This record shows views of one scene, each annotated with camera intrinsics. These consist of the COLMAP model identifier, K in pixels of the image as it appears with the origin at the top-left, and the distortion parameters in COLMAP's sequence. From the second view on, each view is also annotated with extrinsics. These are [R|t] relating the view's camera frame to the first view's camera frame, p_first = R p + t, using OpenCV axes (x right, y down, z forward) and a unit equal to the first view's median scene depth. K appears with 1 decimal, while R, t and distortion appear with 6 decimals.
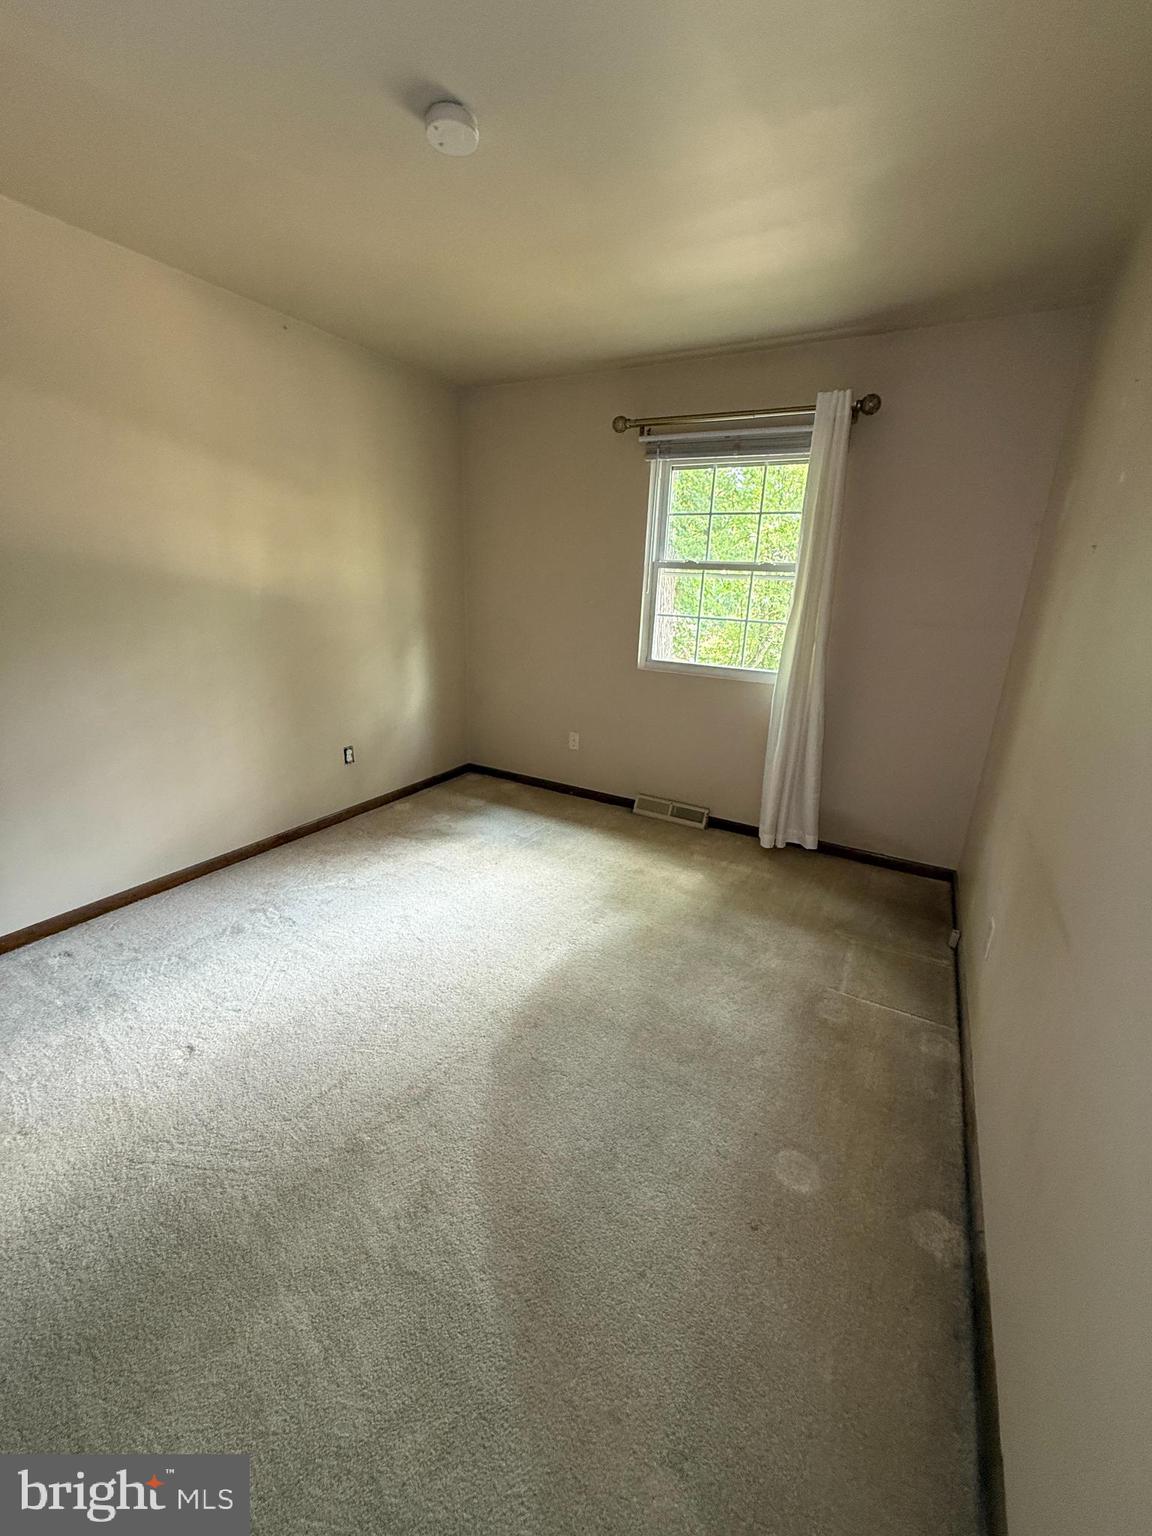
lens RADIAL K [[612.7, 0, 576.0], [0, 612.7, 768.0], [0, 0, 1]] dist [0.000458, 0.000052]
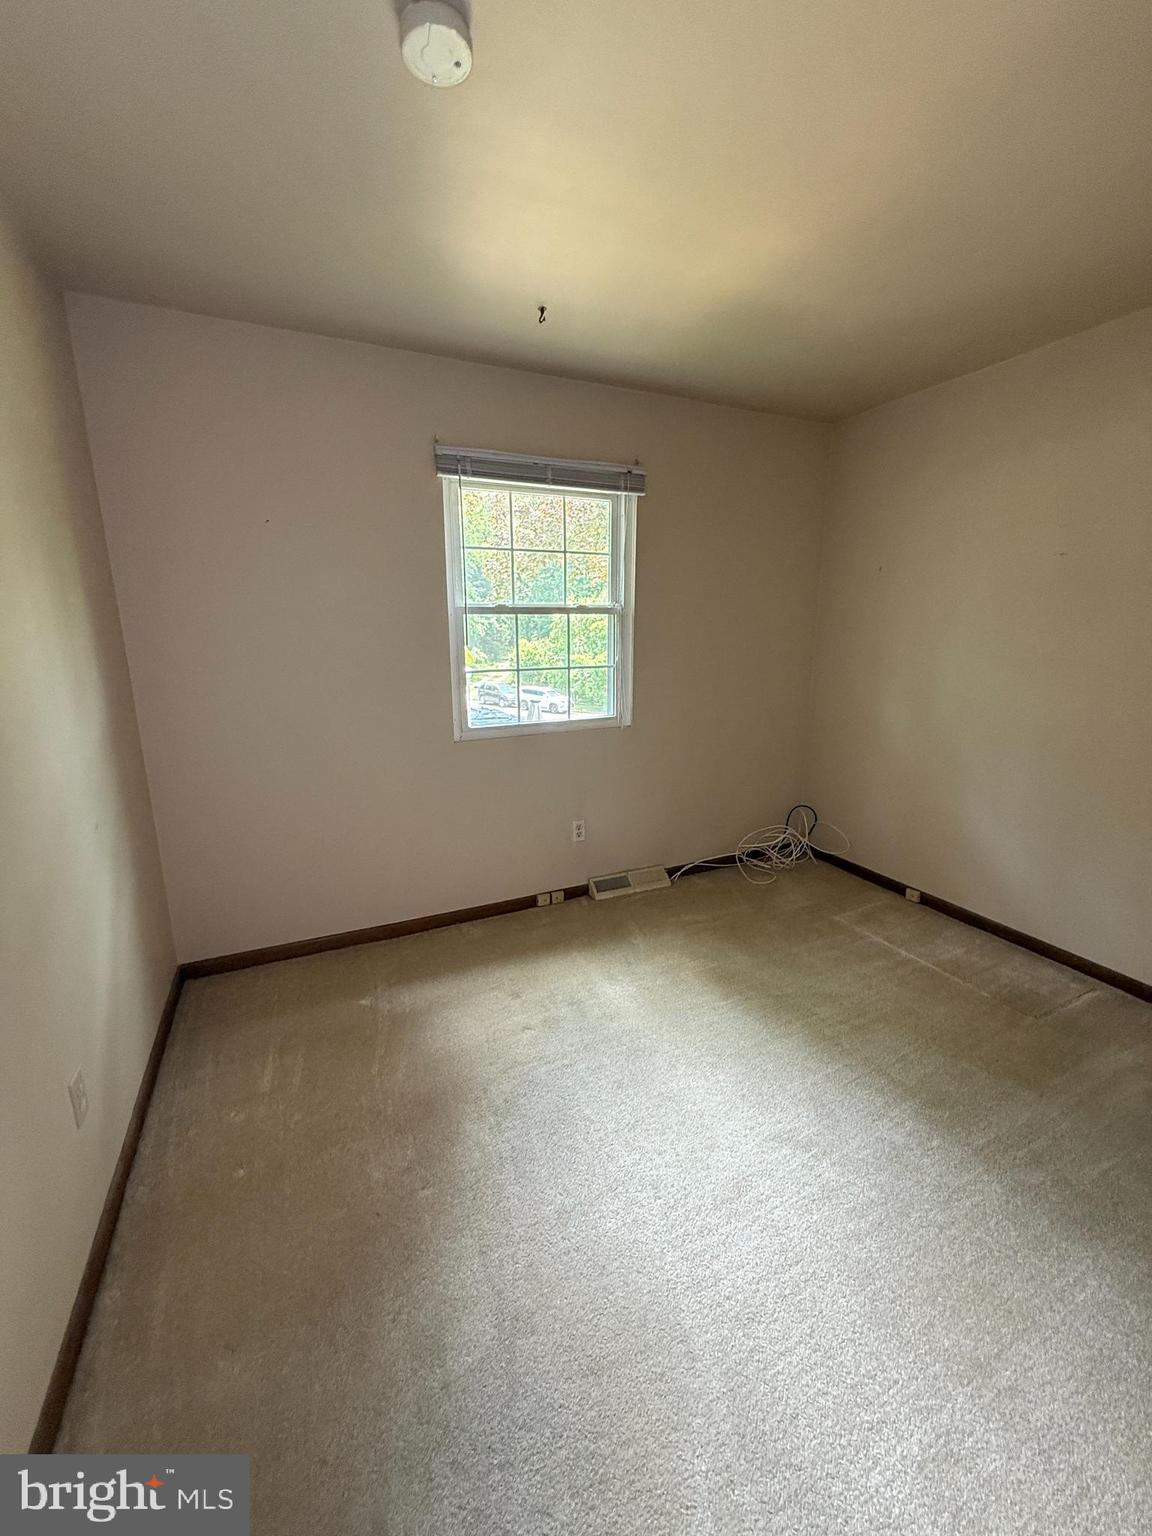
lens RADIAL K [[612.7, 0, 576.0], [0, 612.7, 768.0], [0, 0, 1]] dist [0.000458, 0.000052]
pose [[0.592877, -0.237910, 0.769347, -0.450412], [0.255036, 0.961659, 0.100843, -0.189096], [-0.763841, 0.136424, 0.630821, 0.445699]]
